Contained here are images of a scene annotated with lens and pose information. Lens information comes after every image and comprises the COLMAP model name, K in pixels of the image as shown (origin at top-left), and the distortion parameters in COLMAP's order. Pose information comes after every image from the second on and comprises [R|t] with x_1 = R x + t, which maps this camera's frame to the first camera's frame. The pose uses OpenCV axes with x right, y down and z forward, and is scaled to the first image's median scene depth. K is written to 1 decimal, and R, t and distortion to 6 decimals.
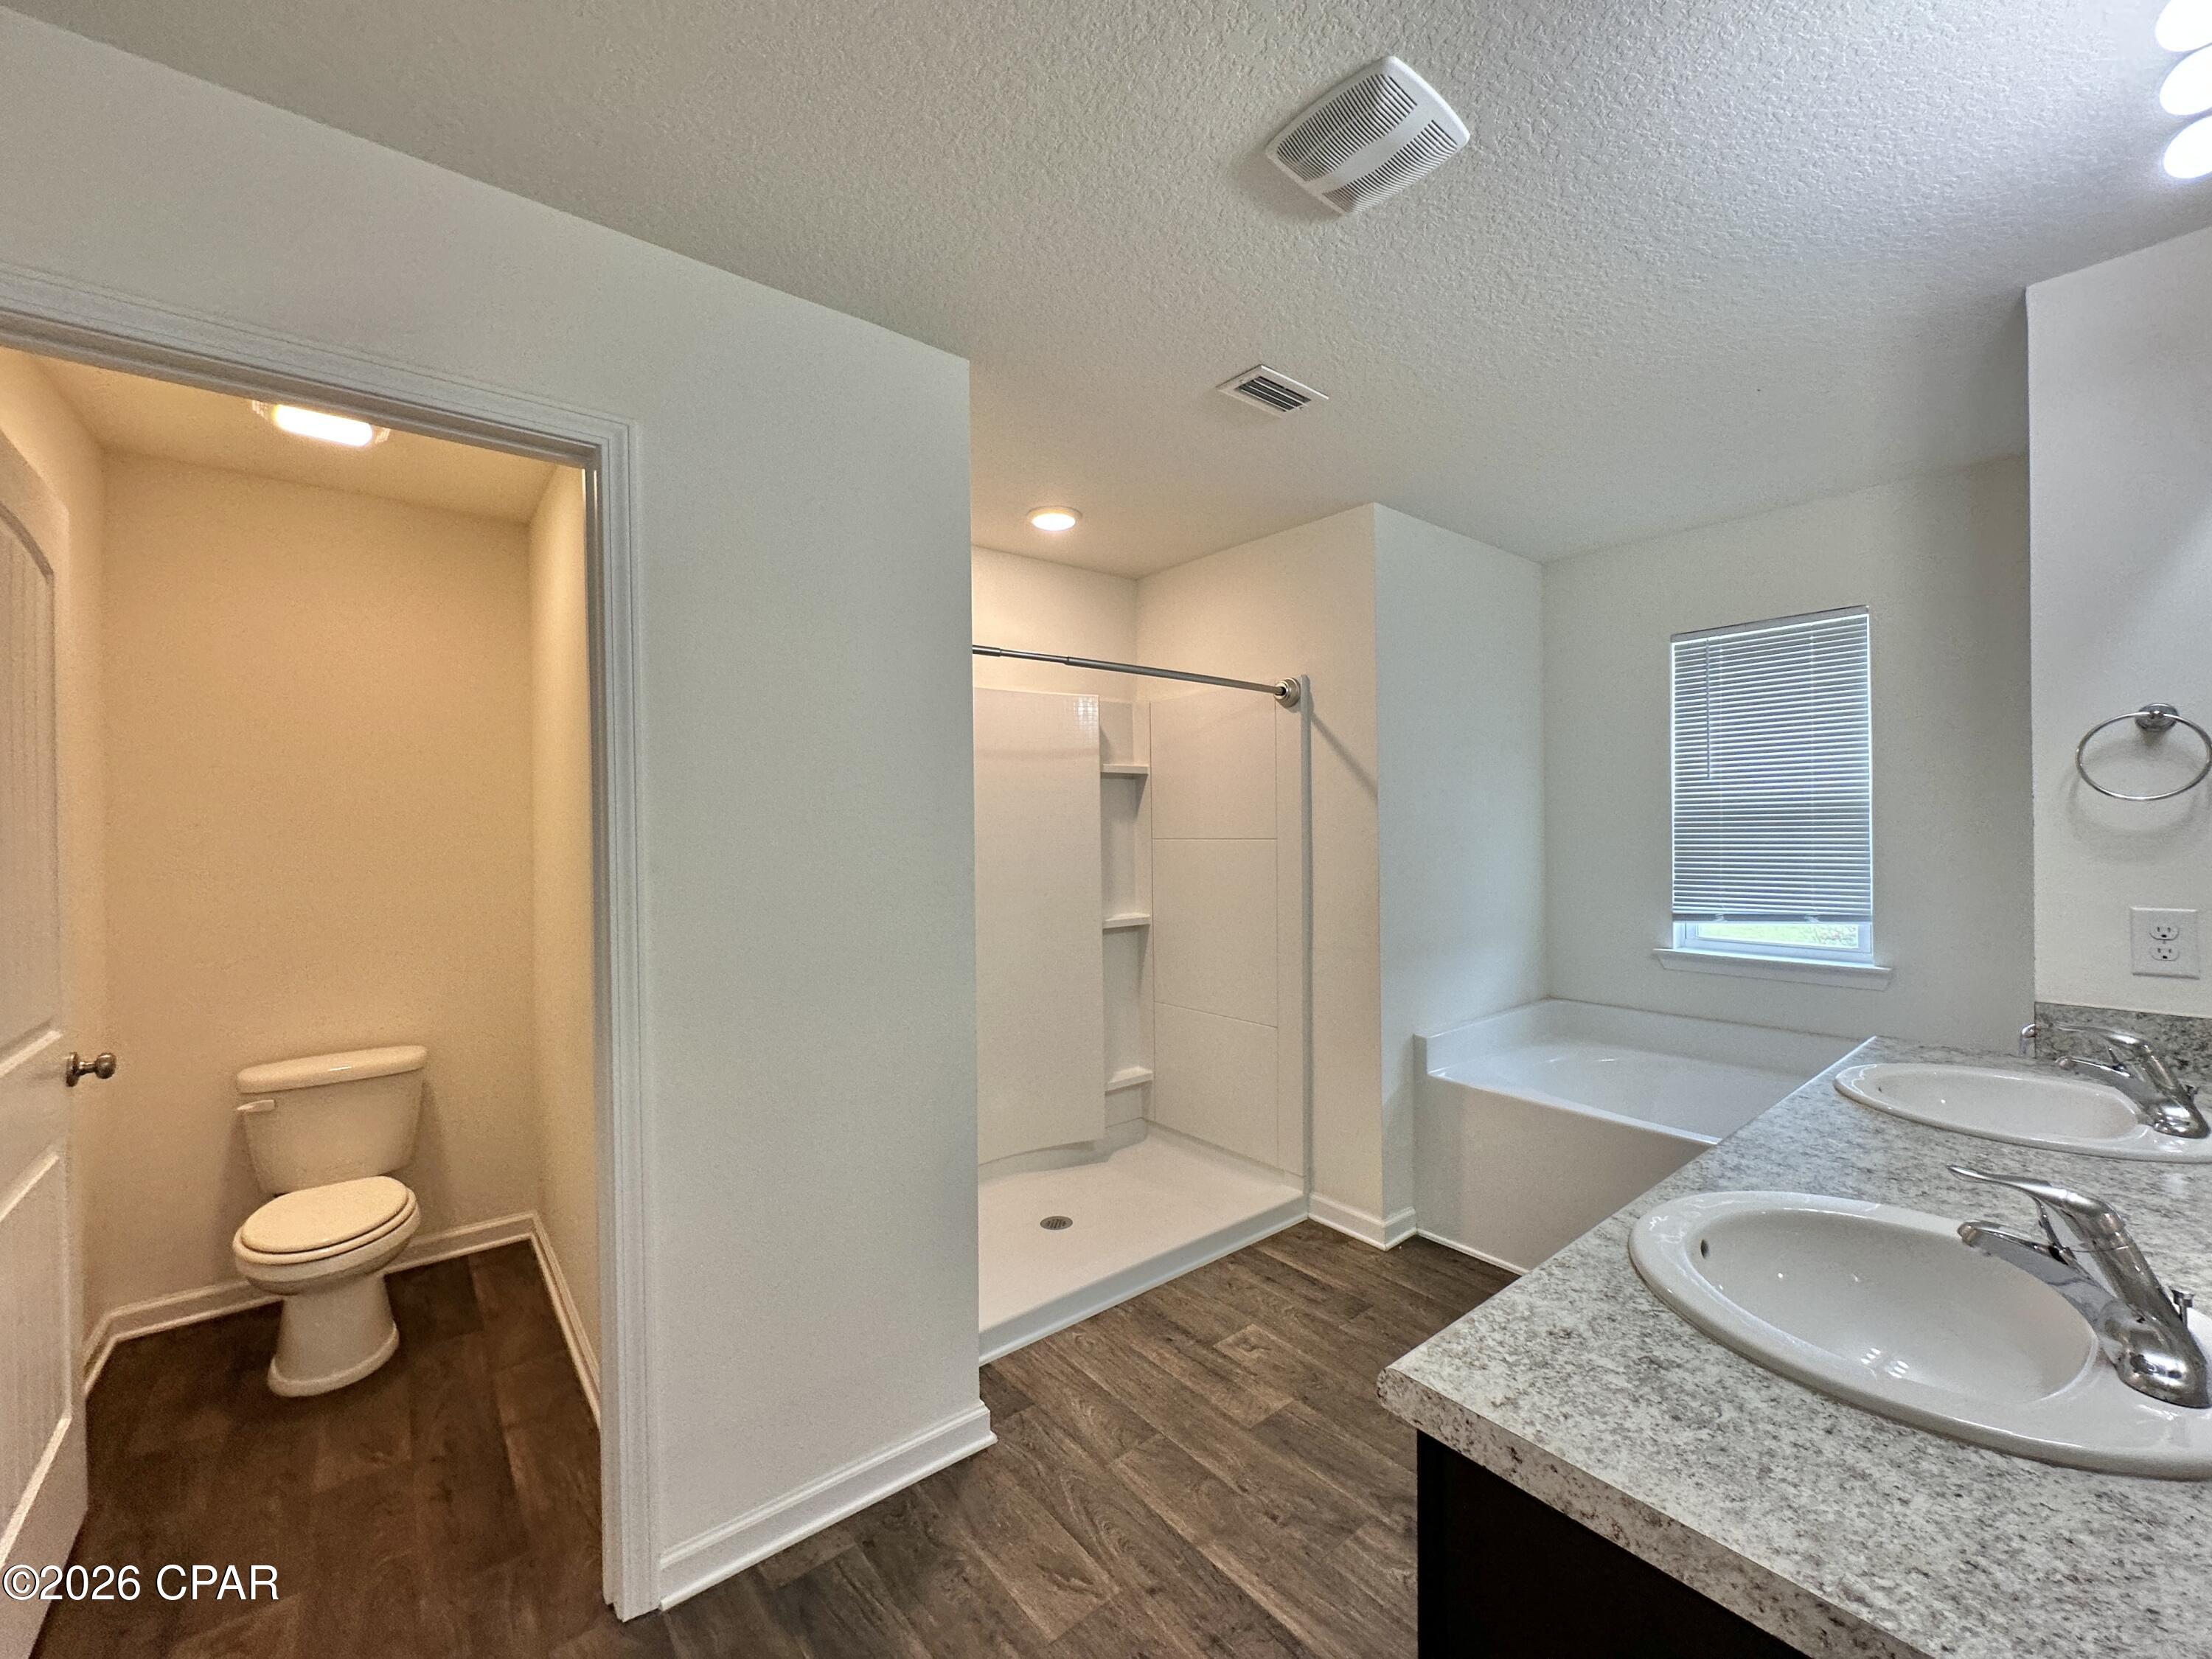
lens RADIAL K [[881.9, 0, 1107.8], [0, 881.9, 829.5], [0, 0, 1]] dist [-0.004001, 0.000165]
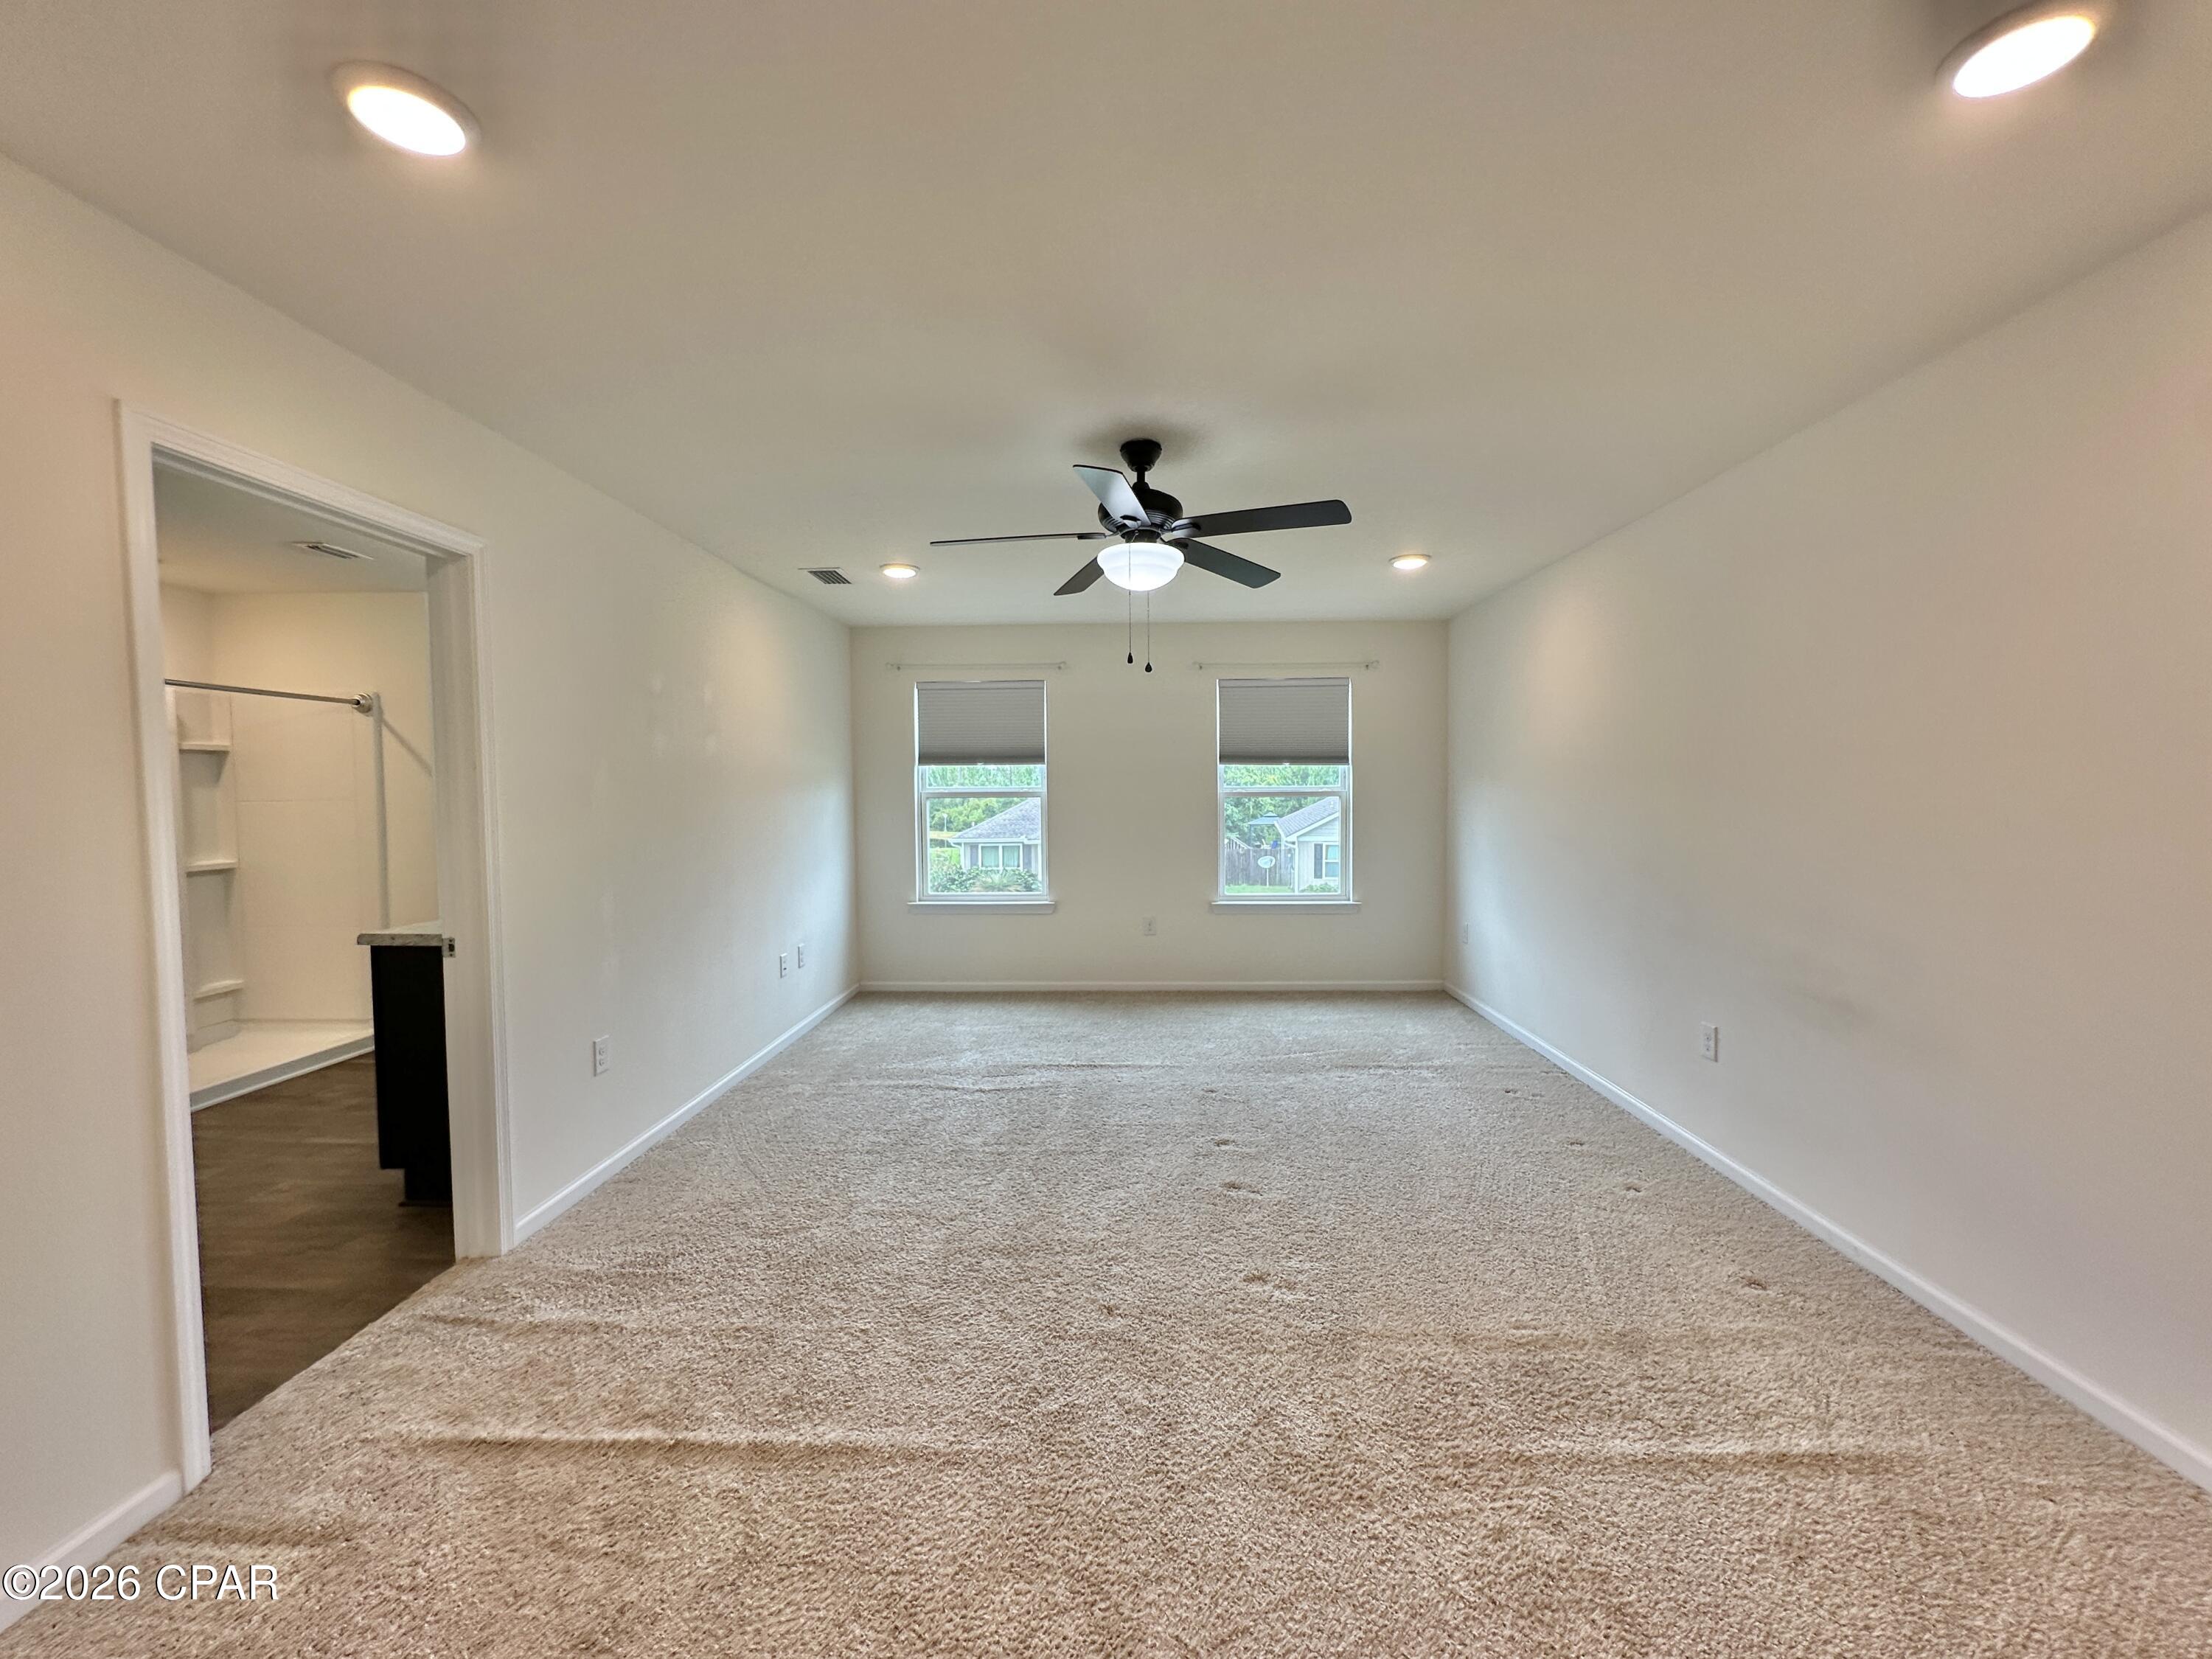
lens RADIAL K [[881.9, 0, 1107.8], [0, 881.9, 829.5], [0, 0, 1]] dist [-0.004001, 0.000165]
pose [[0.652812, -0.031058, 0.756883, -0.095475], [-0.002404, 0.999069, 0.043069, -0.007002], [-0.757516, -0.029936, 0.652130, -0.842565]]
